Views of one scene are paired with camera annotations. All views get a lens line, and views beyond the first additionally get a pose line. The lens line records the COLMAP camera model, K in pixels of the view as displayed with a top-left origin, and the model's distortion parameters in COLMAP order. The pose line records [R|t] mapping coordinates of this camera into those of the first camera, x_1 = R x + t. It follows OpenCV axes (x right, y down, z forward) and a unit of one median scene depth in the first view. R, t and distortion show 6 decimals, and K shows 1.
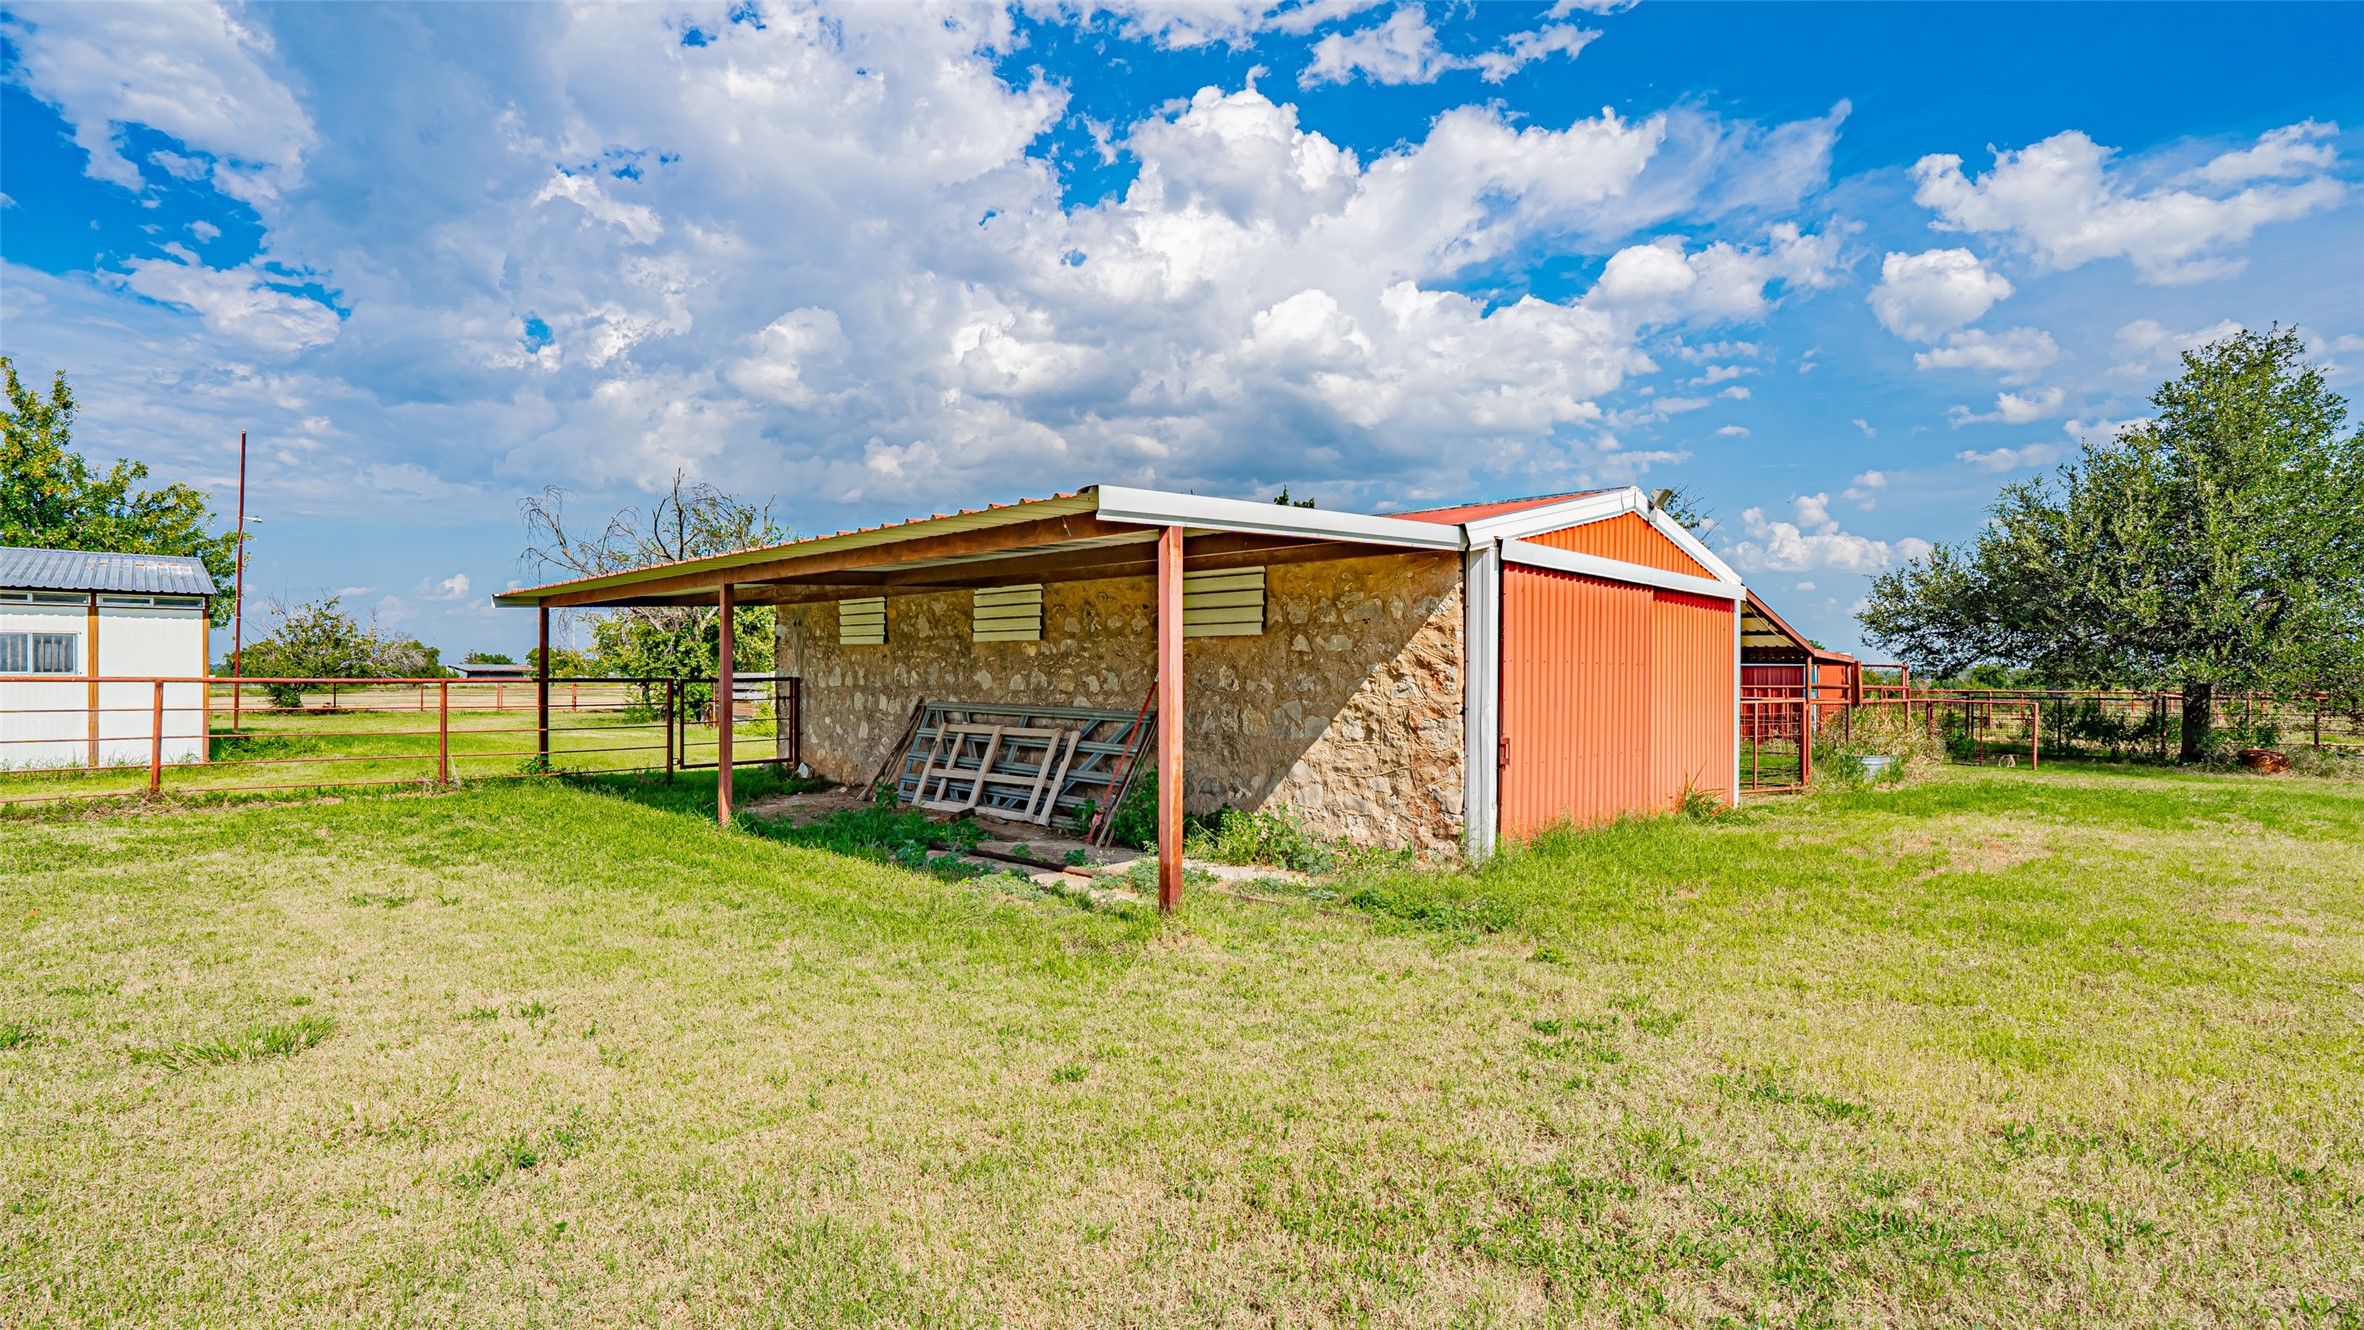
lens RADIAL K [[1100.7, 0, 1182.8], [0, 1100.7, 670.1], [0, 0, 1]] dist [-0.005680, -0.000791]
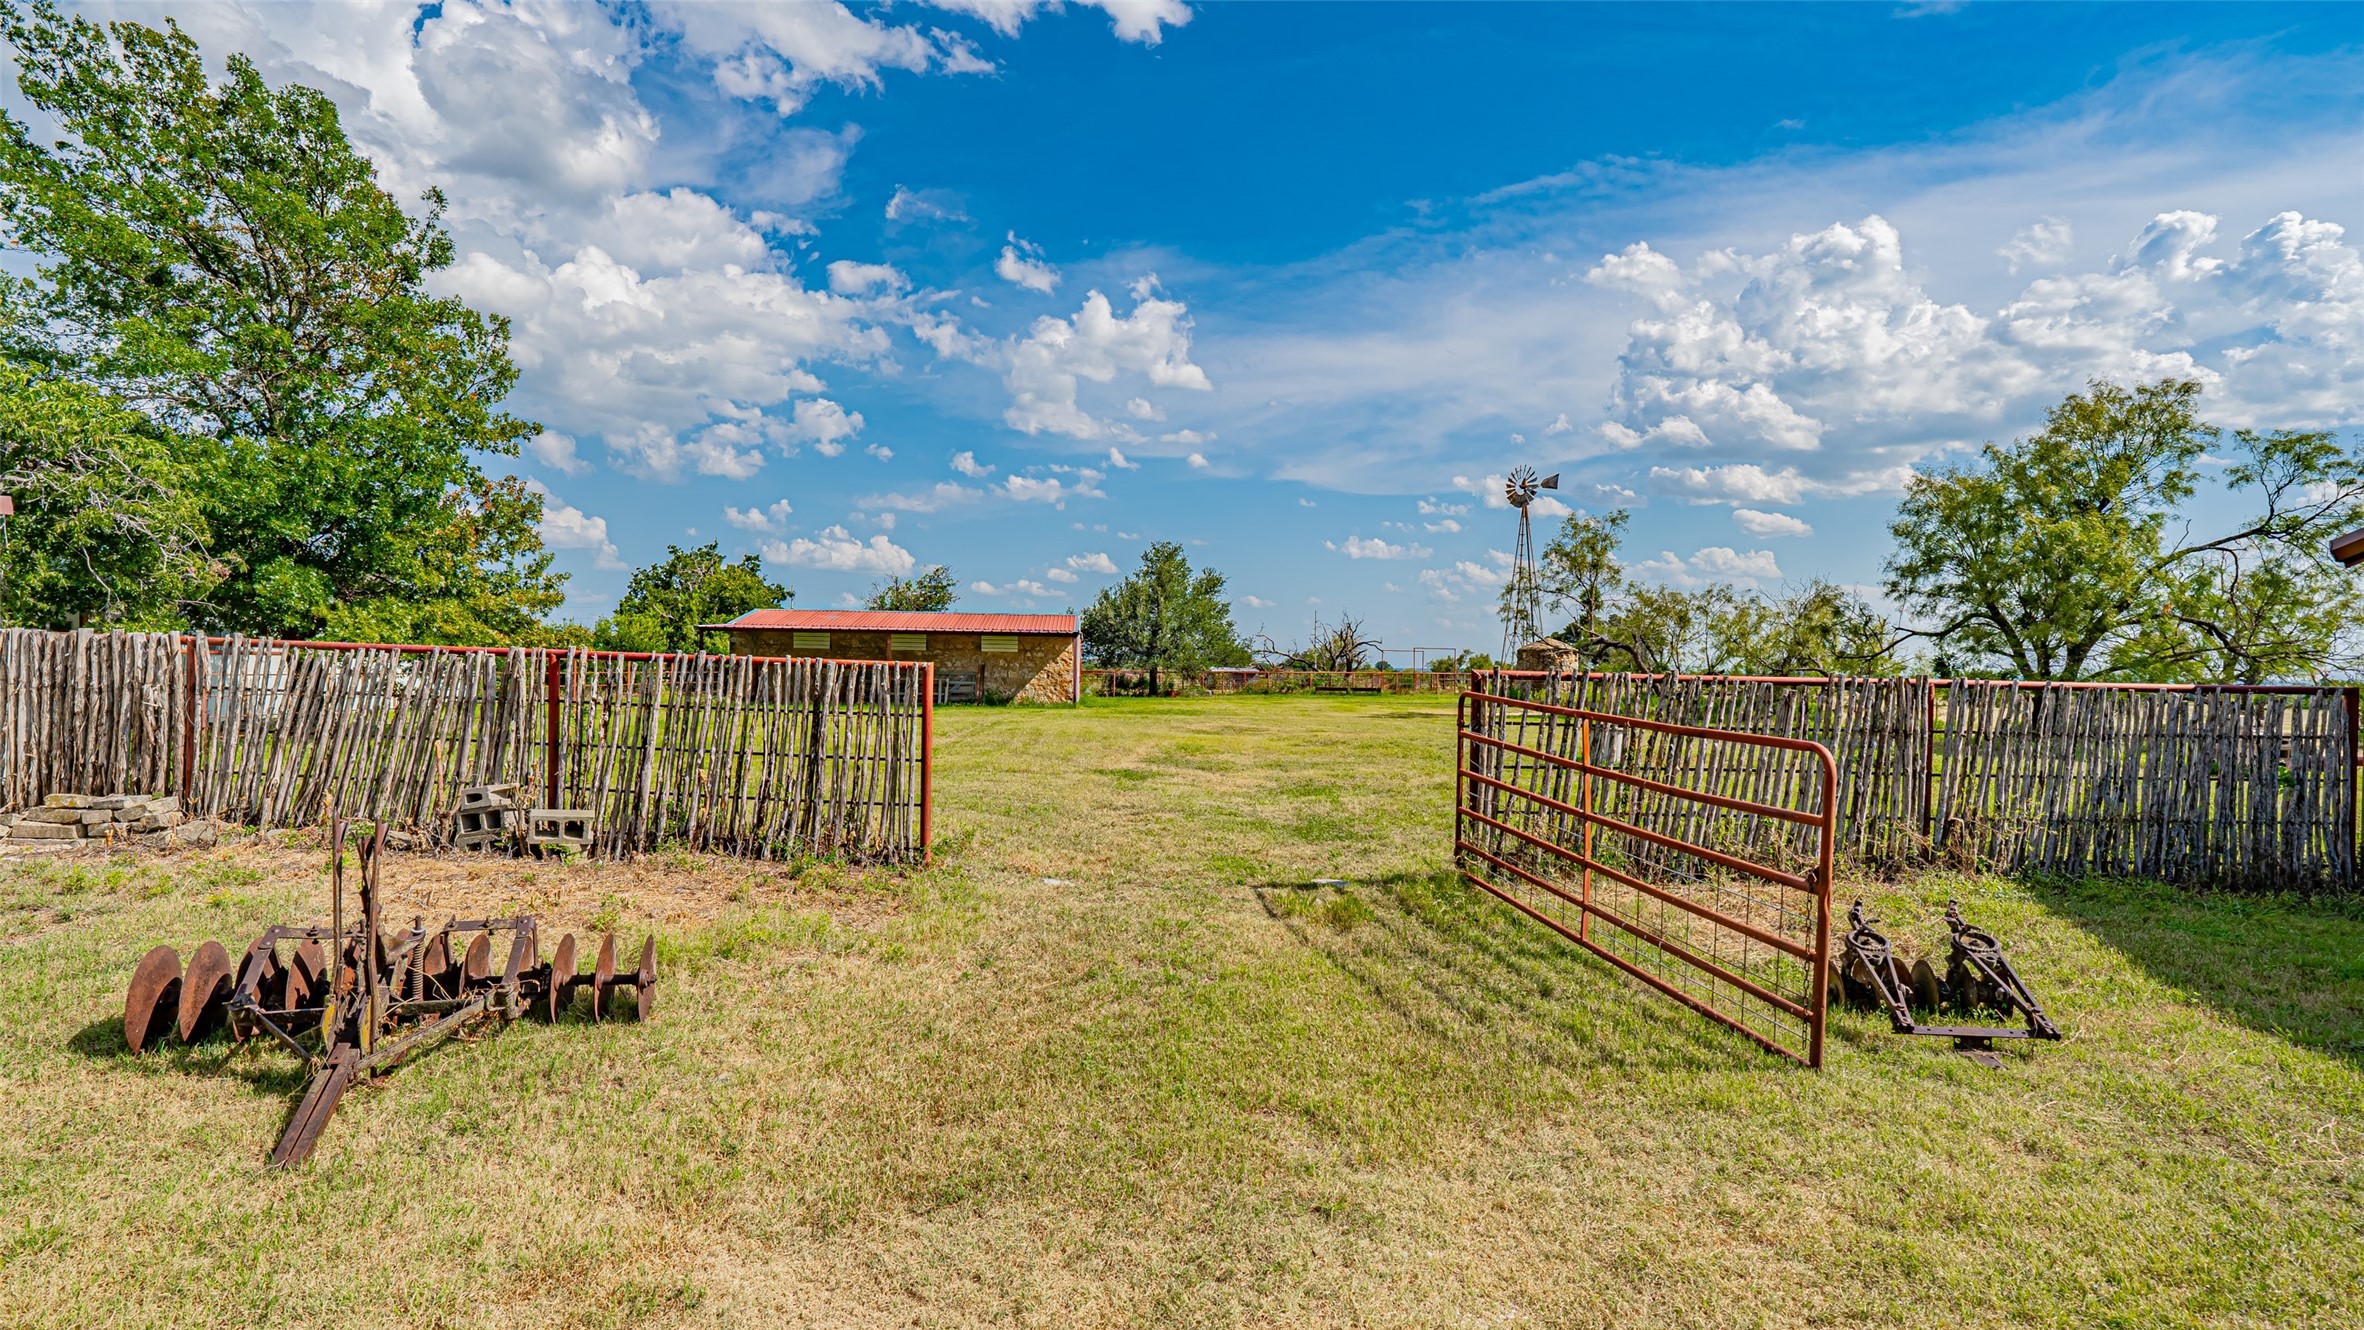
lens RADIAL K [[1100.7, 0, 1181.9], [0, 1100.7, 662.9], [0, 0, 1]] dist [-0.005680, -0.000791]
pose [[0.666608, 0.012595, 0.745302, -1.081898], [-0.022110, 0.999751, 0.002881, -0.006919], [-0.745080, -0.018399, 0.666721, -0.889583]]
